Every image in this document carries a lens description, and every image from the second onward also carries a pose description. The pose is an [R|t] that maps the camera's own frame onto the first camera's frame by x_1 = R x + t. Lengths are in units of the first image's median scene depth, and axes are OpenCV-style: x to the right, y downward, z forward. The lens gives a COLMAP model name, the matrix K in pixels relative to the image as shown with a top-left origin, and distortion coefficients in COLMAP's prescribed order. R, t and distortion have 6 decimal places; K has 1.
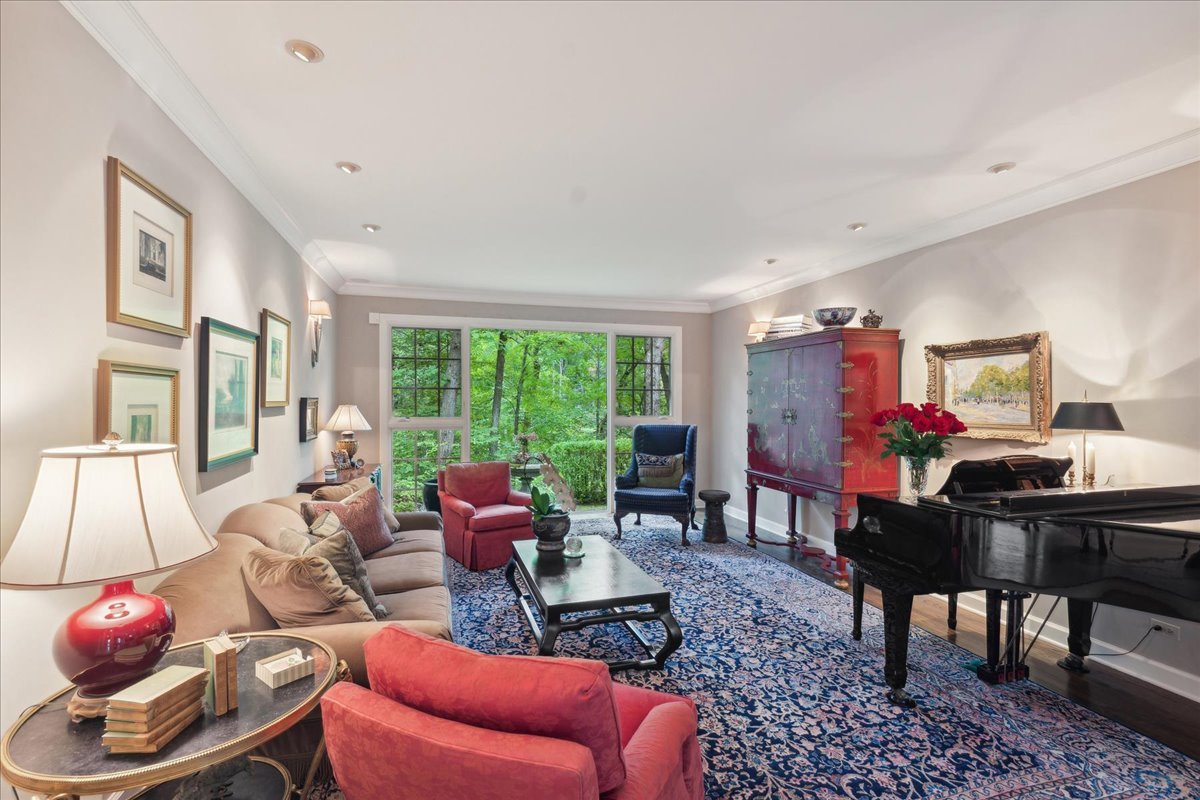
lens RADIAL K [[541.4, 0, 598.1], [0, 541.4, 403.7], [0, 0, 1]] dist [-0.004724, -0.001062]
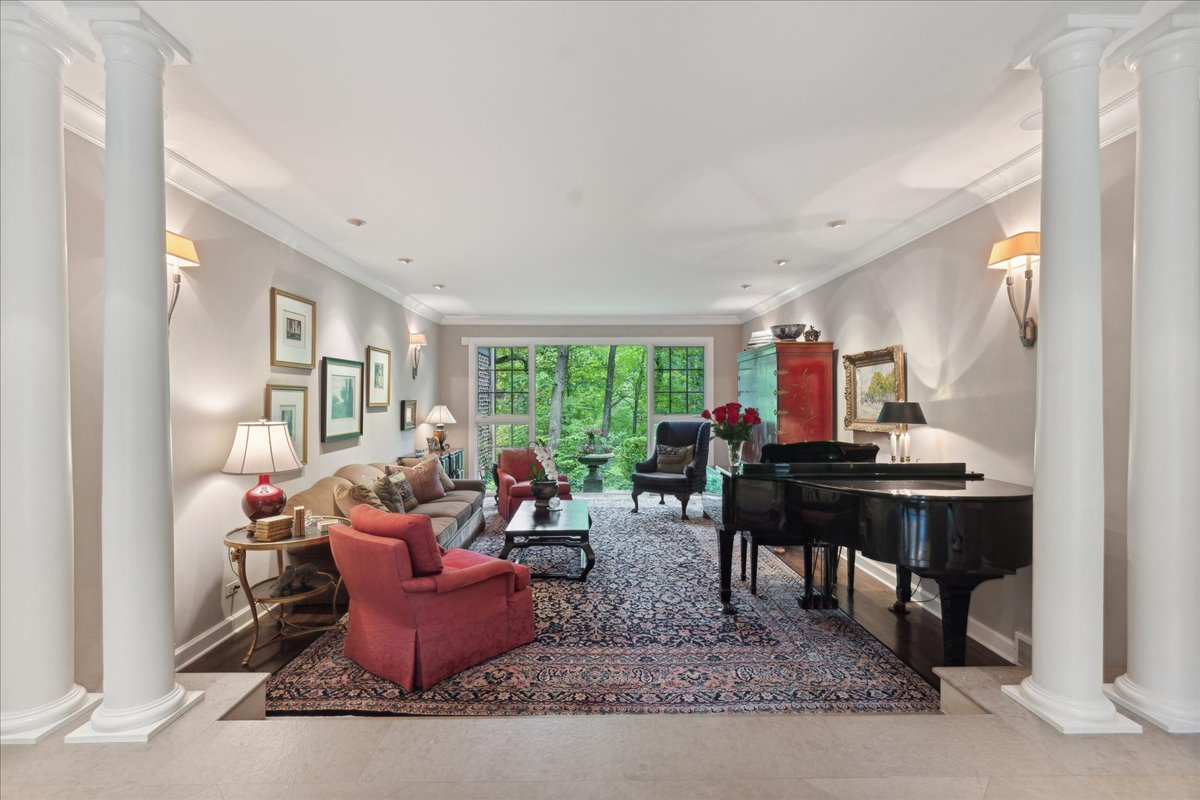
lens RADIAL K [[541.4, 0, 600.9], [0, 541.4, 399.3], [0, 0, 1]] dist [-0.004724, -0.001062]
pose [[0.963493, -0.004463, -0.267696, 0.510279], [0.002001, 0.999953, -0.009473, 0.001614], [0.267726, 0.008591, 0.963457, -0.390959]]
